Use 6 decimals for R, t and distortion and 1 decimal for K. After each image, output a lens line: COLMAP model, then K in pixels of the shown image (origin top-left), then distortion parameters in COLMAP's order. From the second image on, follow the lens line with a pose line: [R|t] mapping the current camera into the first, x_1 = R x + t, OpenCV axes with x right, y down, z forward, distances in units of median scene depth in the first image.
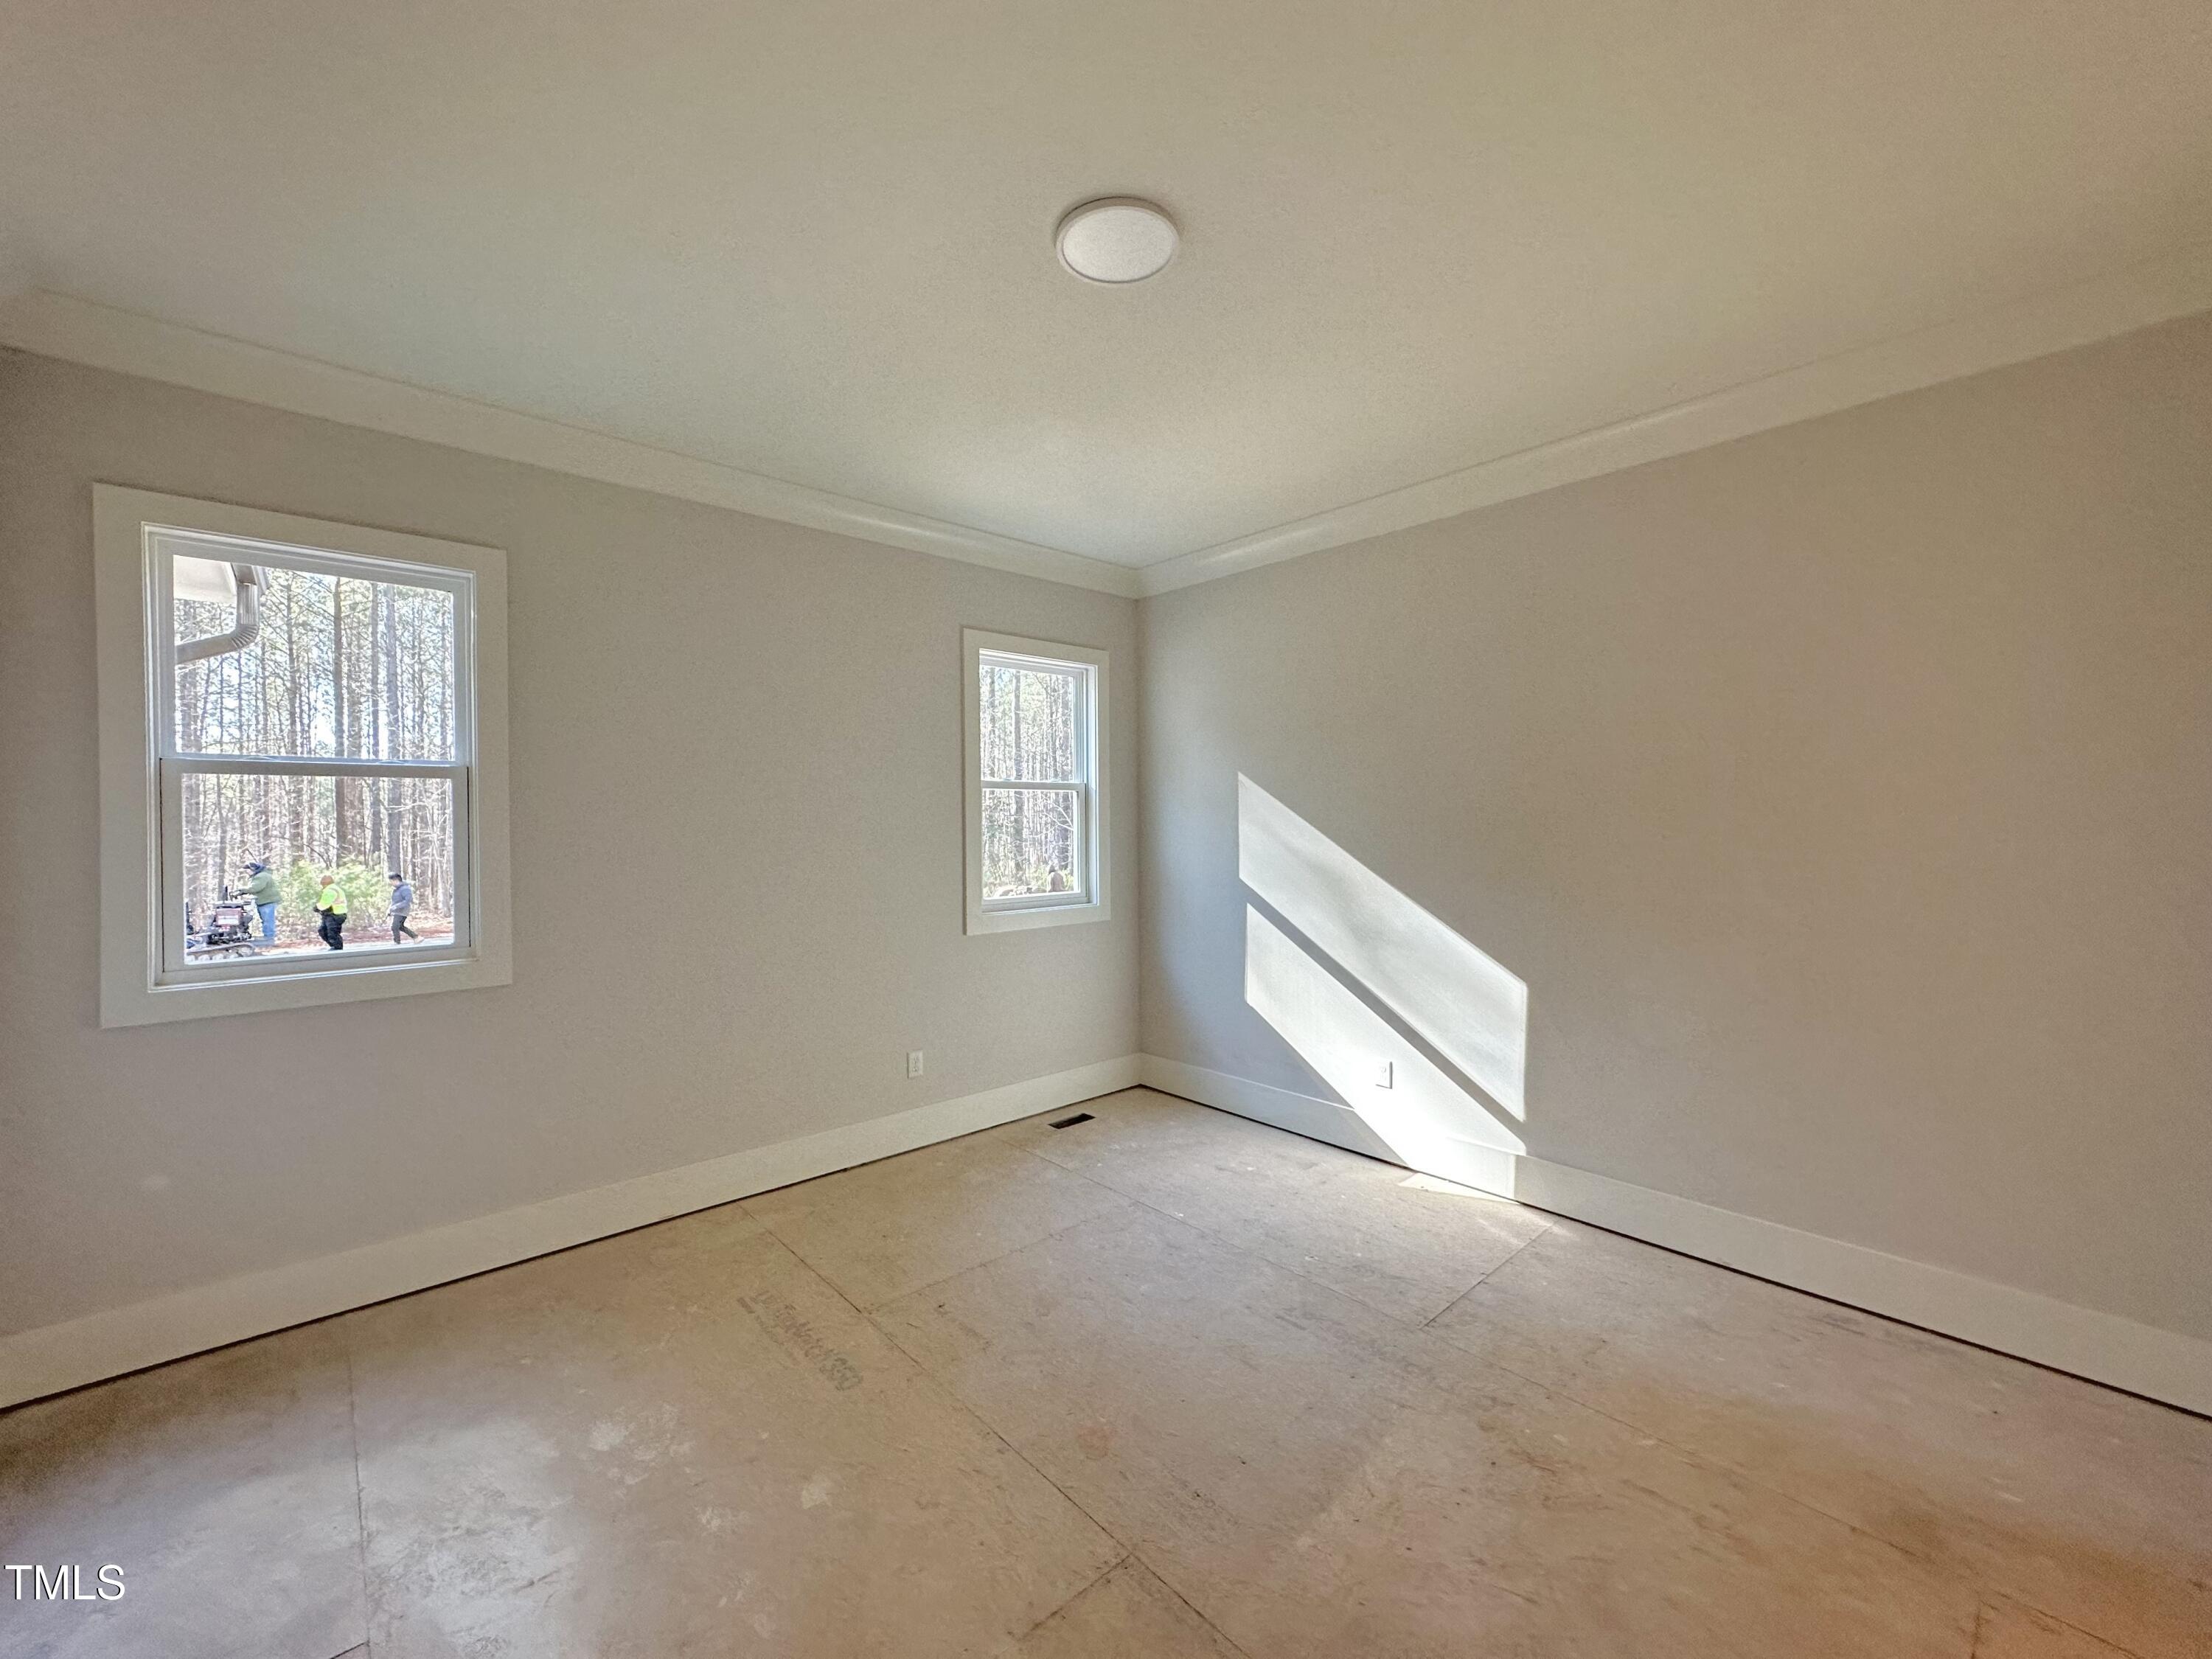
lens RADIAL K [[889.1, 0, 1109.0], [0, 889.1, 822.9], [0, 0, 1]] dist [-0.001258, 0.000003]
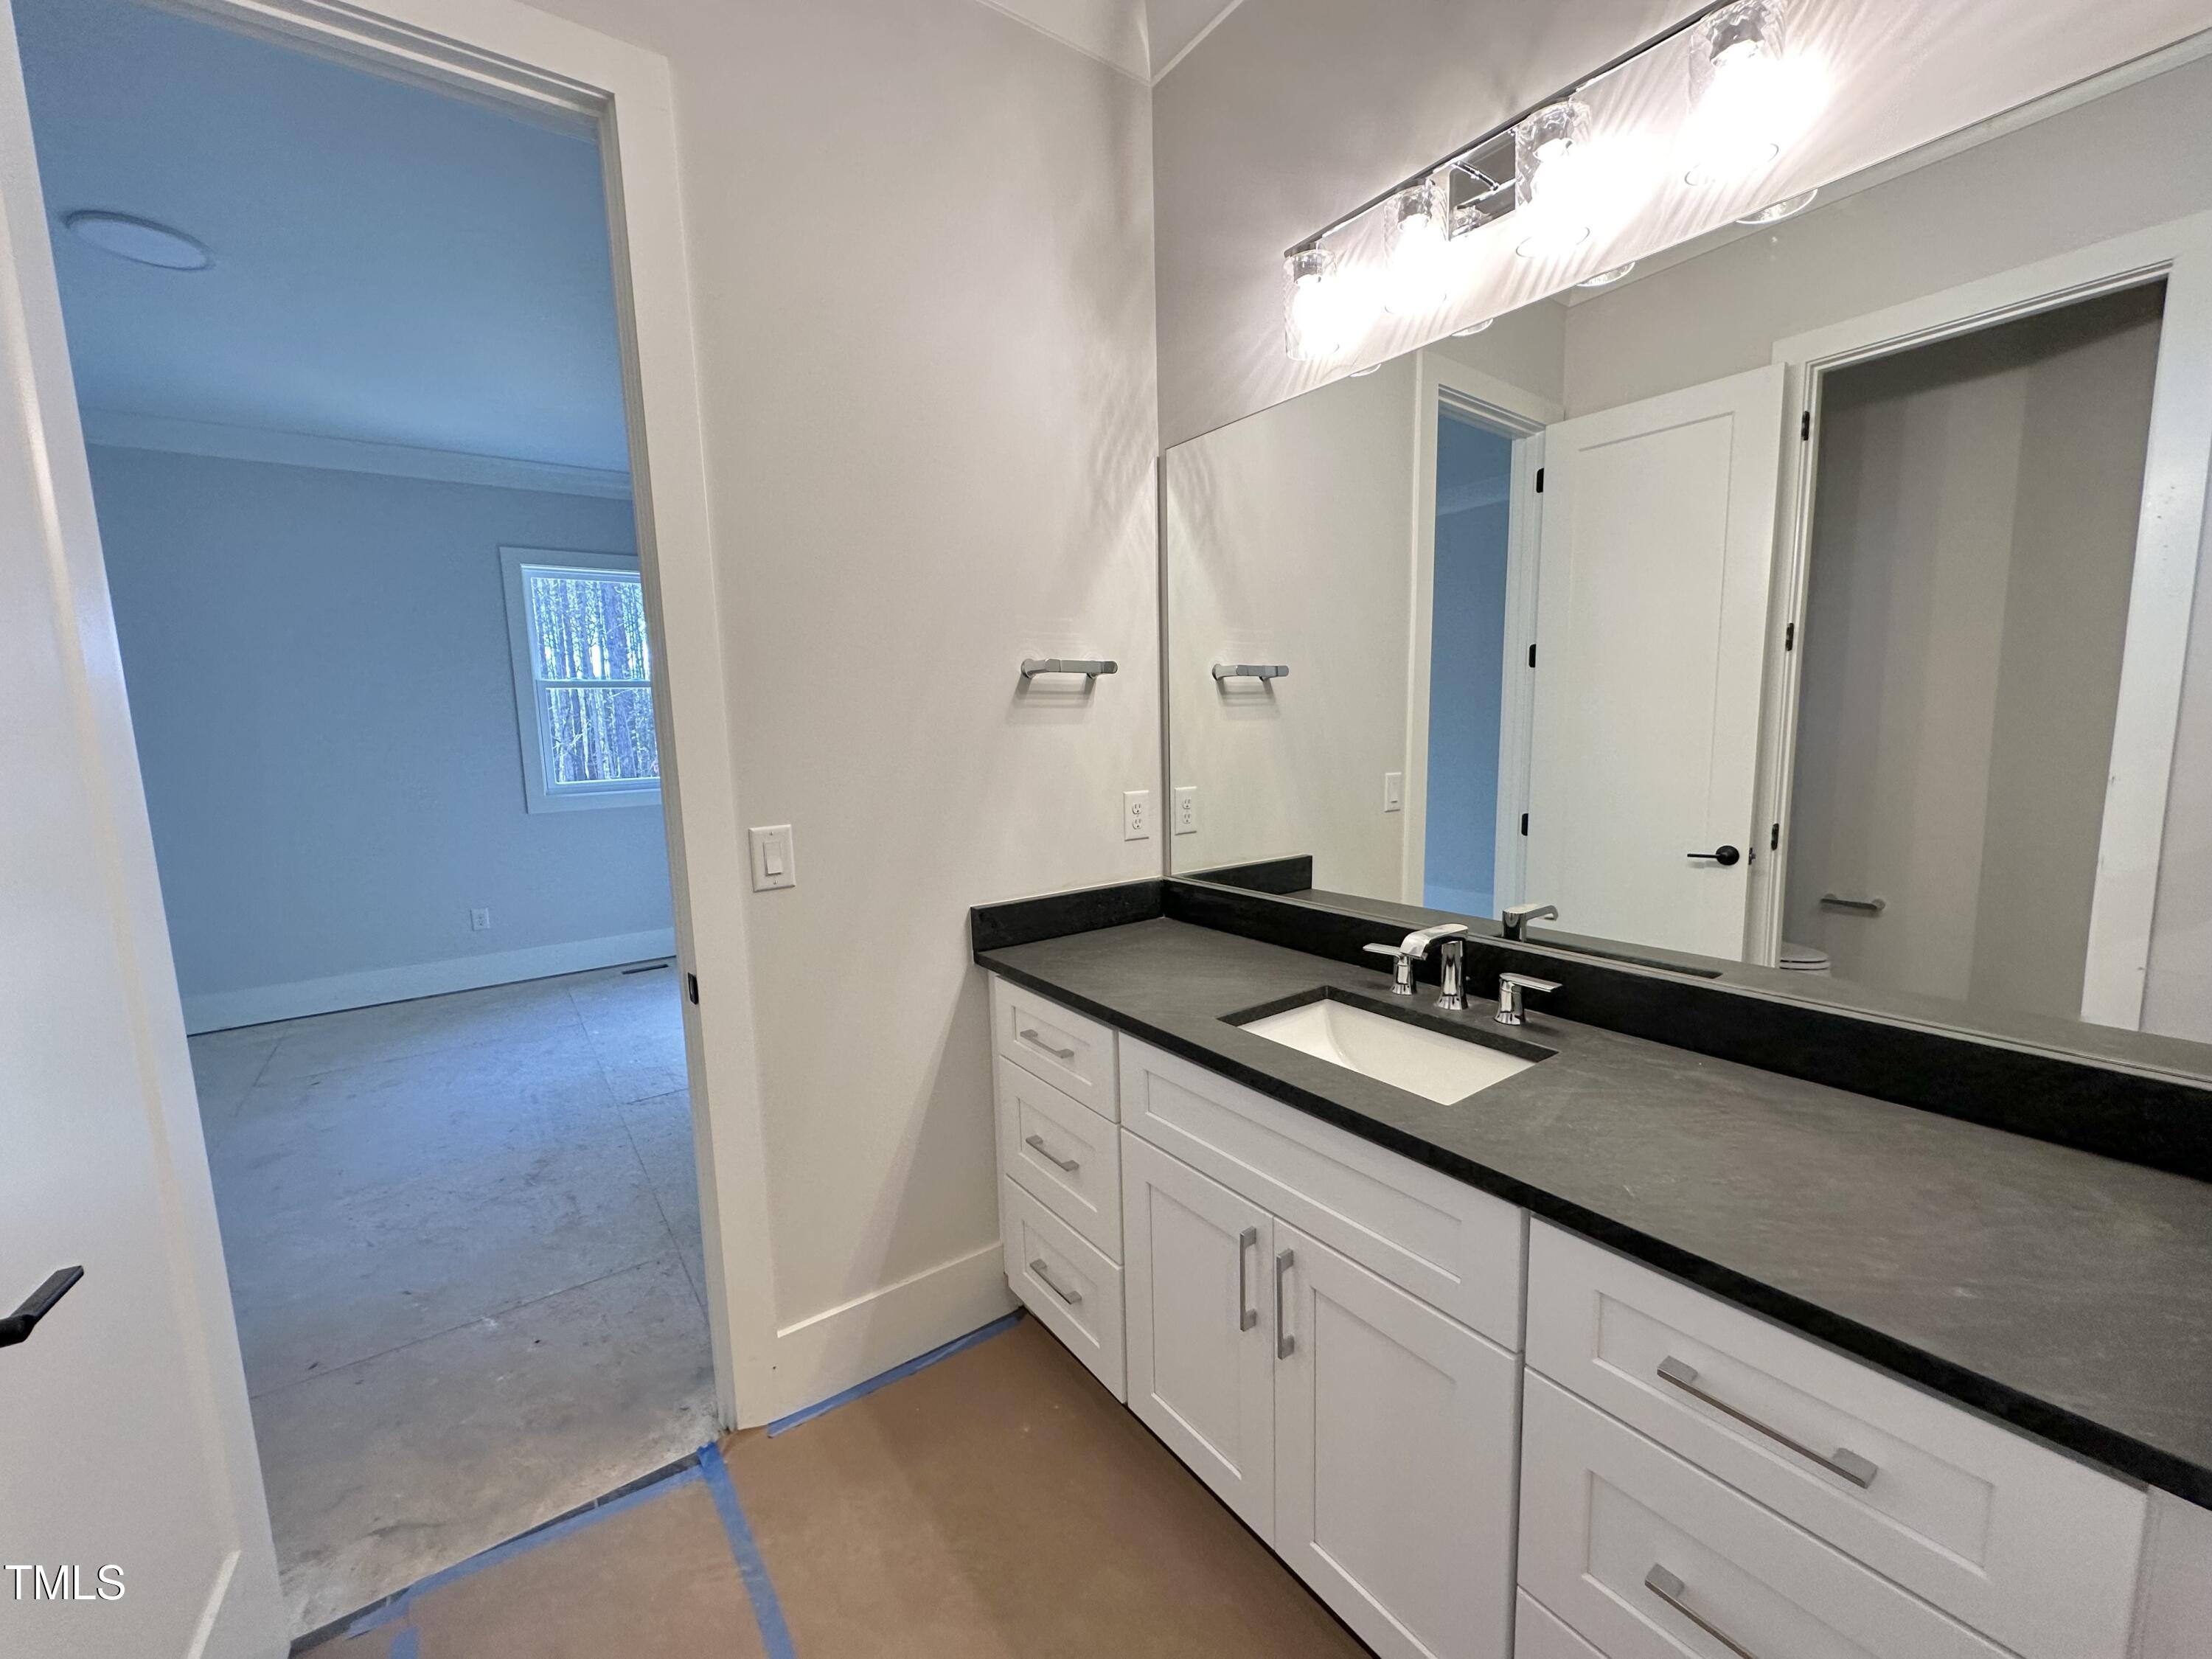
lens RADIAL K [[889.1, 0, 1100.1], [0, 889.1, 836.7], [0, 0, 1]] dist [-0.001258, 0.000003]
pose [[0.993038, -0.012228, -0.117160, 0.766912], [0.027231, 0.991487, 0.127330, 0.027320], [0.114606, -0.129634, 0.984917, -0.084655]]
